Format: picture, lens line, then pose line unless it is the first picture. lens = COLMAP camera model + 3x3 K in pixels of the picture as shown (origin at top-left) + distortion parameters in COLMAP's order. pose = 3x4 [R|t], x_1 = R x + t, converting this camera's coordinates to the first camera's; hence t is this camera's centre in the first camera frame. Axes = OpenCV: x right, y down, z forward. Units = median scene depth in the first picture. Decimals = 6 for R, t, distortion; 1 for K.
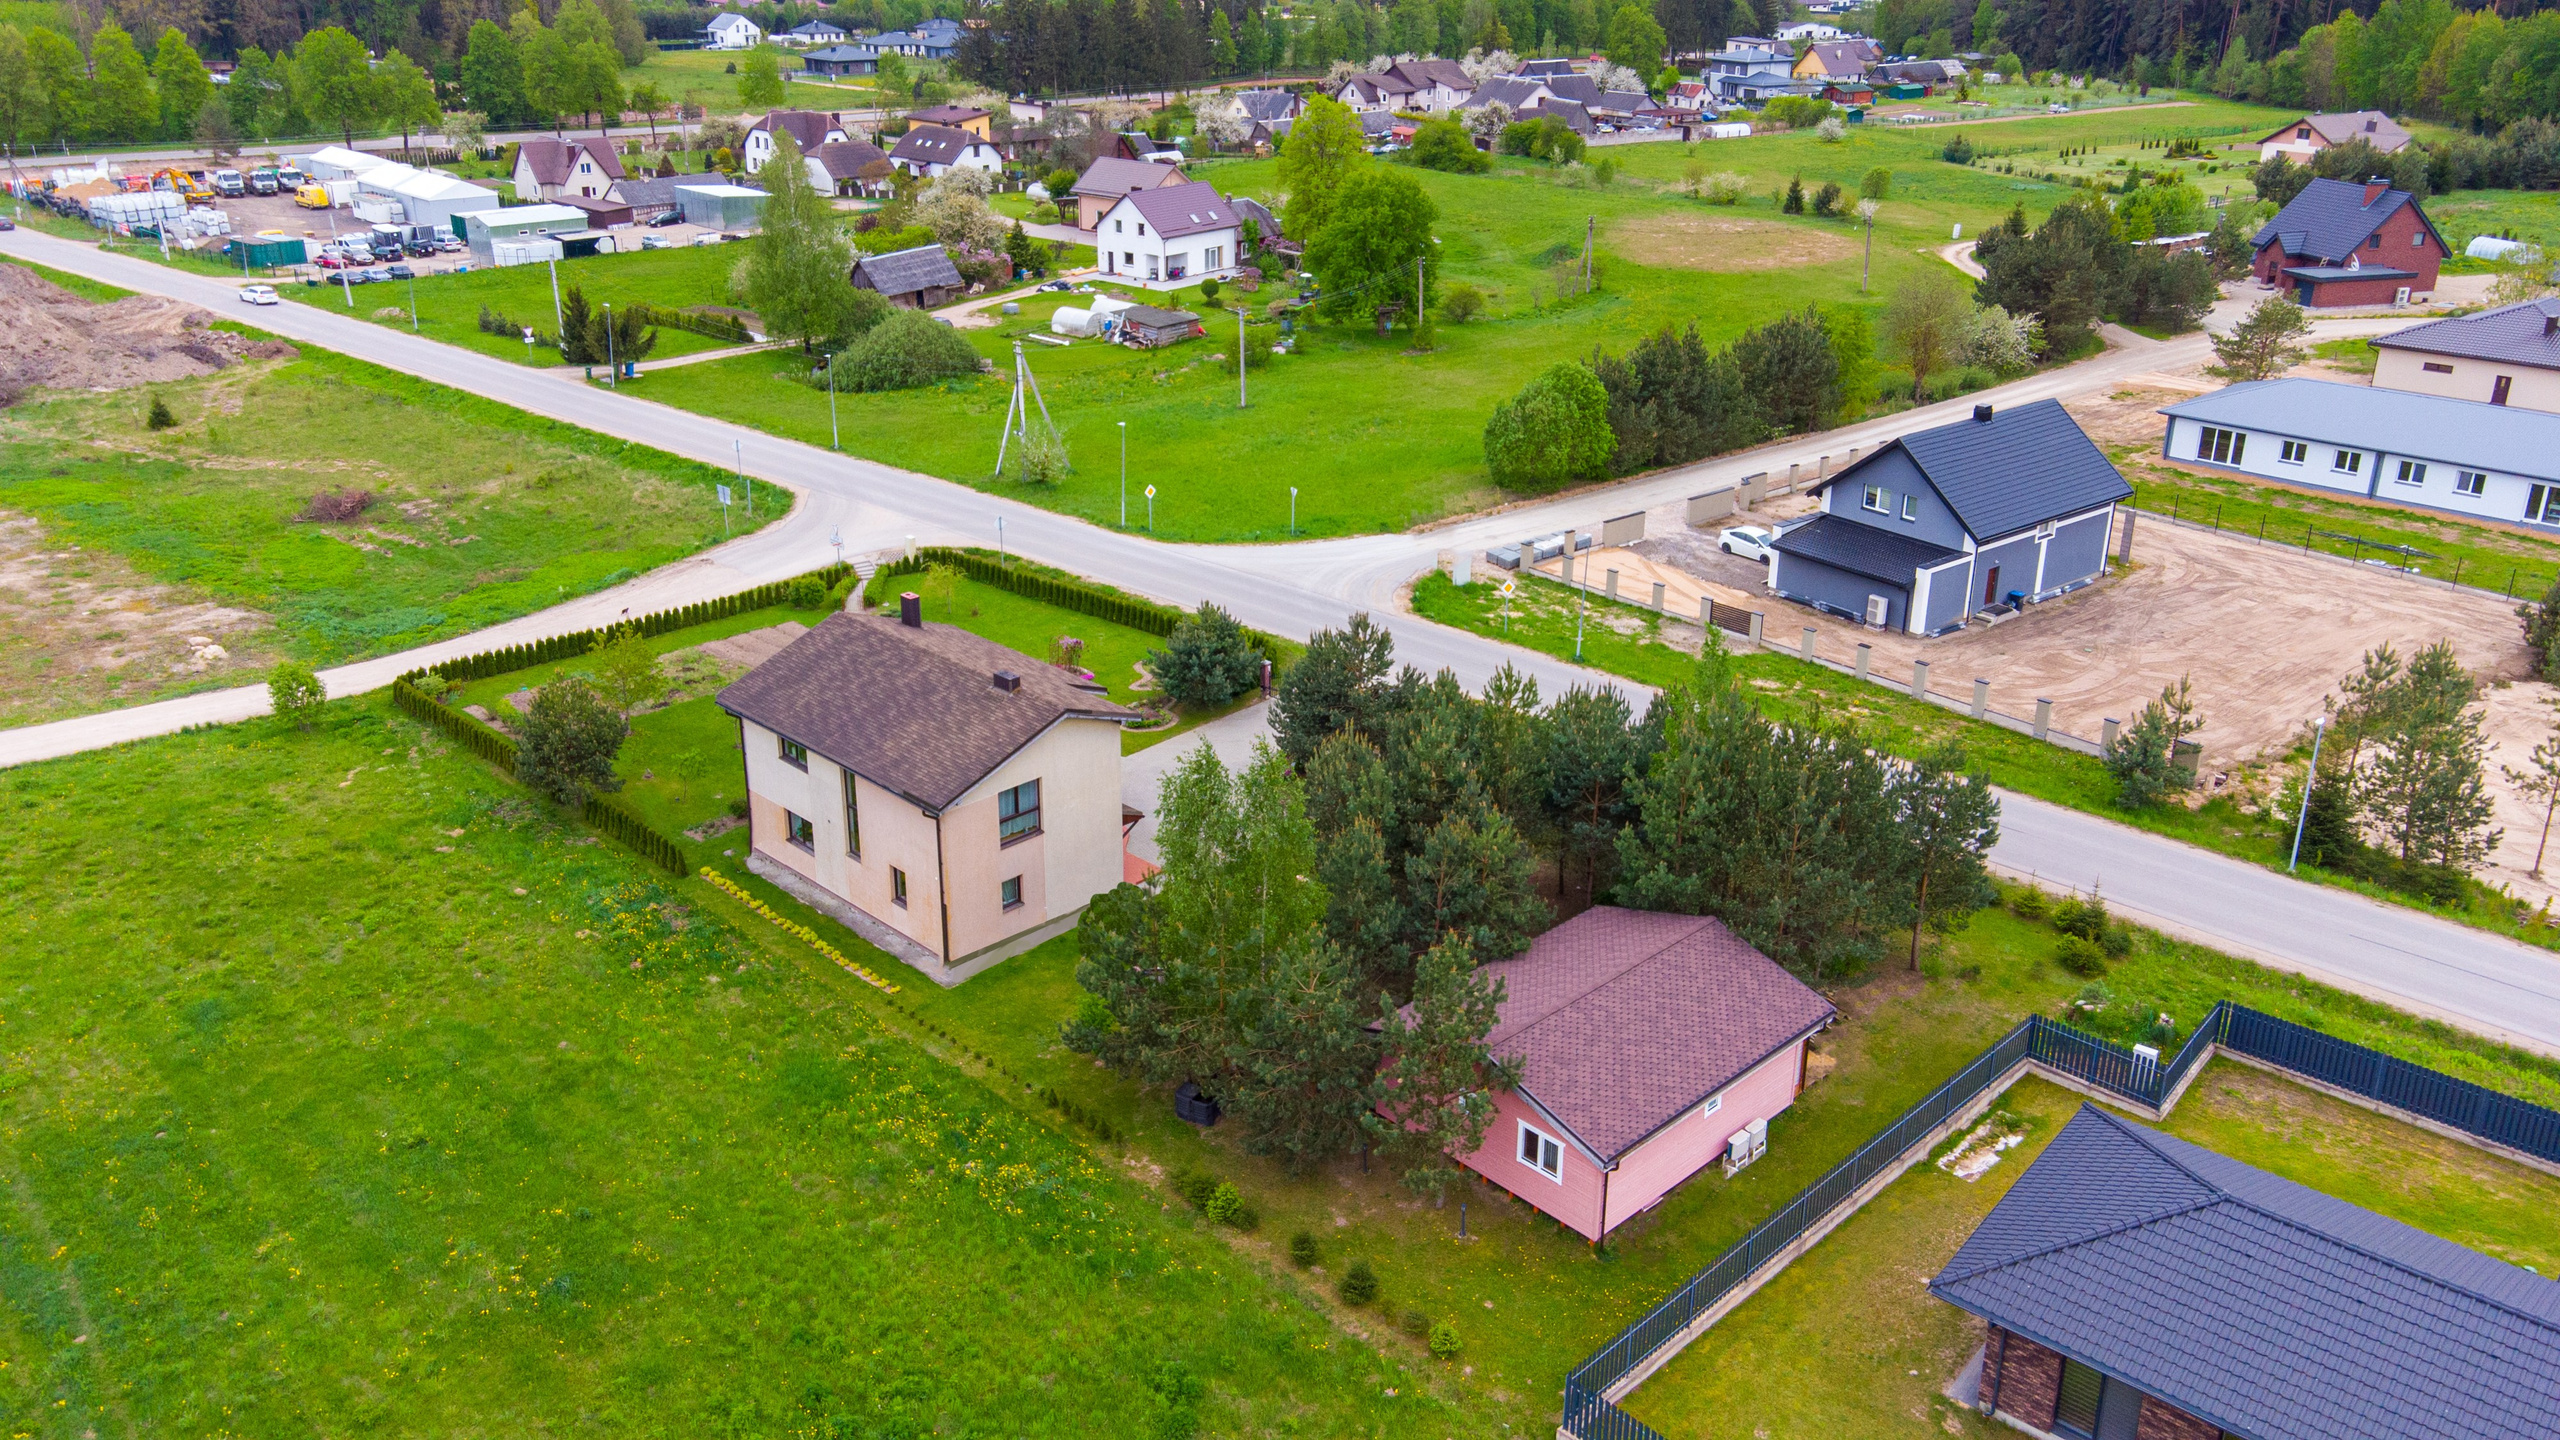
lens RADIAL K [[1906.0, 0, 1280.0], [0, 1906.0, 720.0], [0, 0, 1]] dist [0.007461, 0.099536]
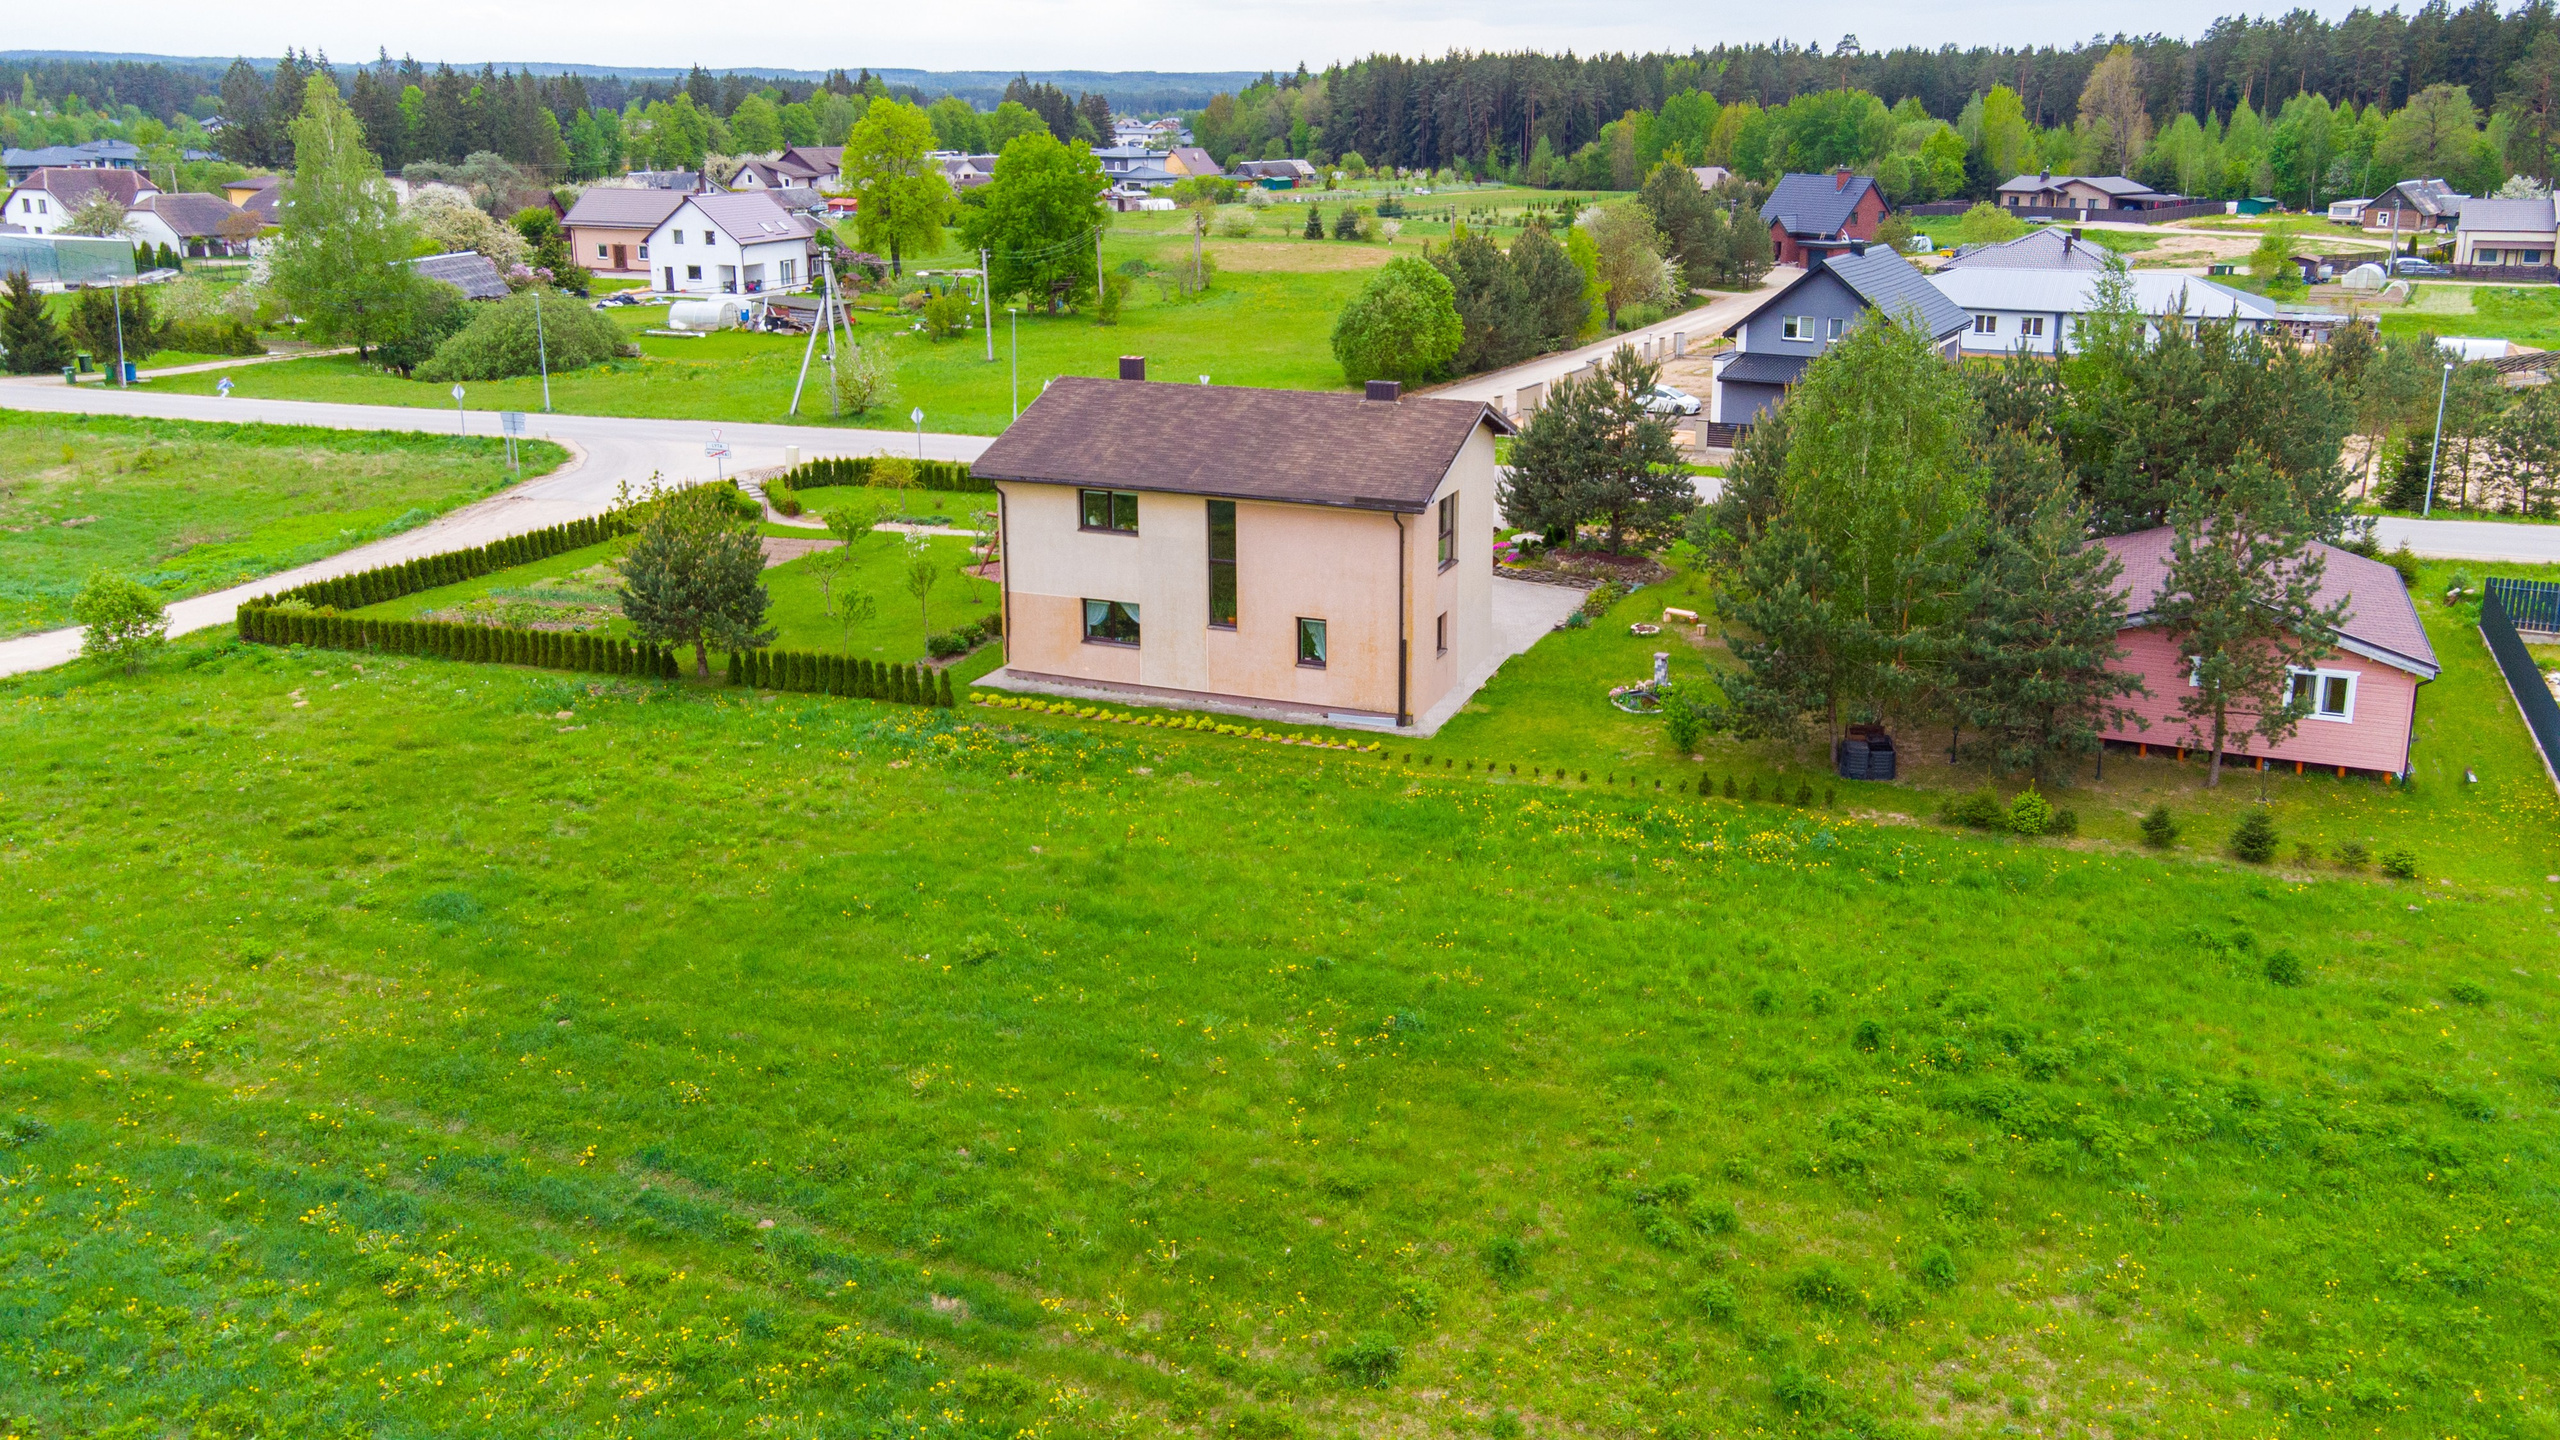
lens RADIAL K [[1954.0, 0, 1381.1], [0, 1954.0, 642.6], [0, 0, 1]] dist [0.024843, 0.076568]
pose [[0.908119, -0.111185, 0.403679, -0.319528], [0.161364, 0.982562, -0.092378, 0.106638], [-0.386369, 0.149030, 0.910225, 0.152423]]
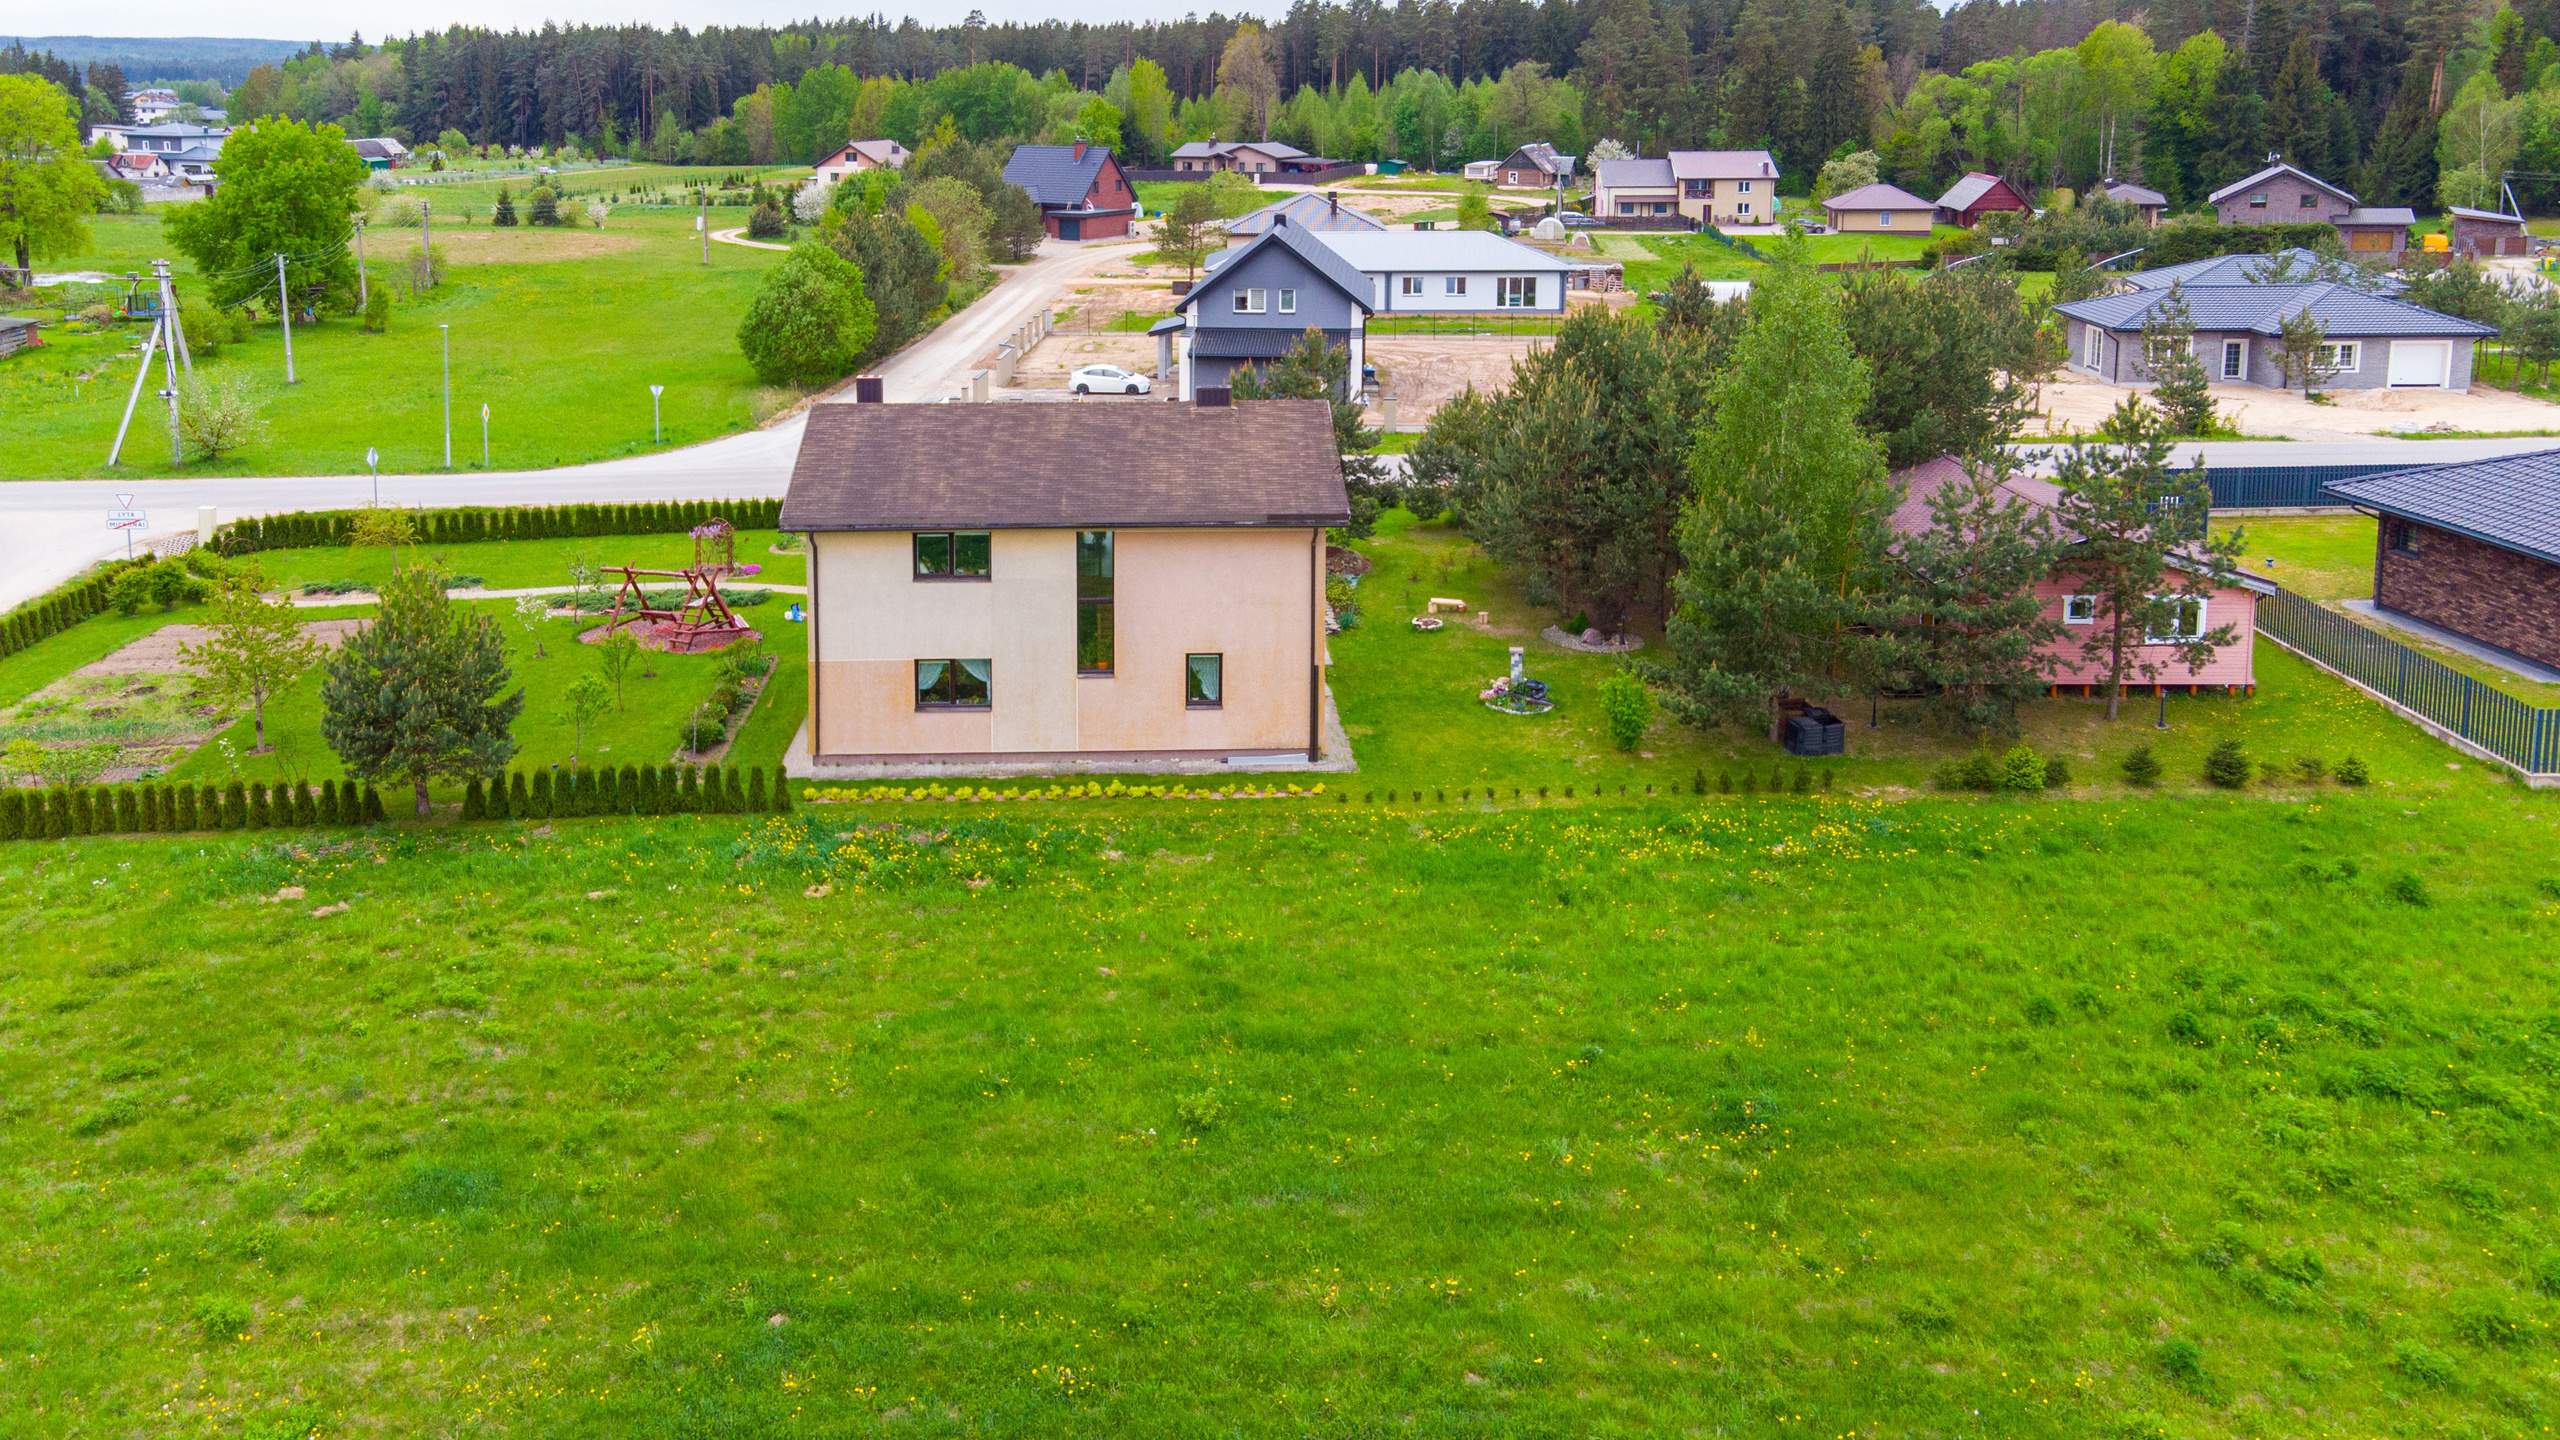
lens RADIAL K [[1964.4, 0, 1177.4], [0, 1964.4, 551.4], [0, 0, 1]] dist [0.005228, 0.070793]
pose [[0.694402, -0.177764, 0.697284, -0.449680], [0.286680, 0.957128, -0.041487, 0.043603], [-0.660015, 0.228706, 0.715593, 0.297882]]
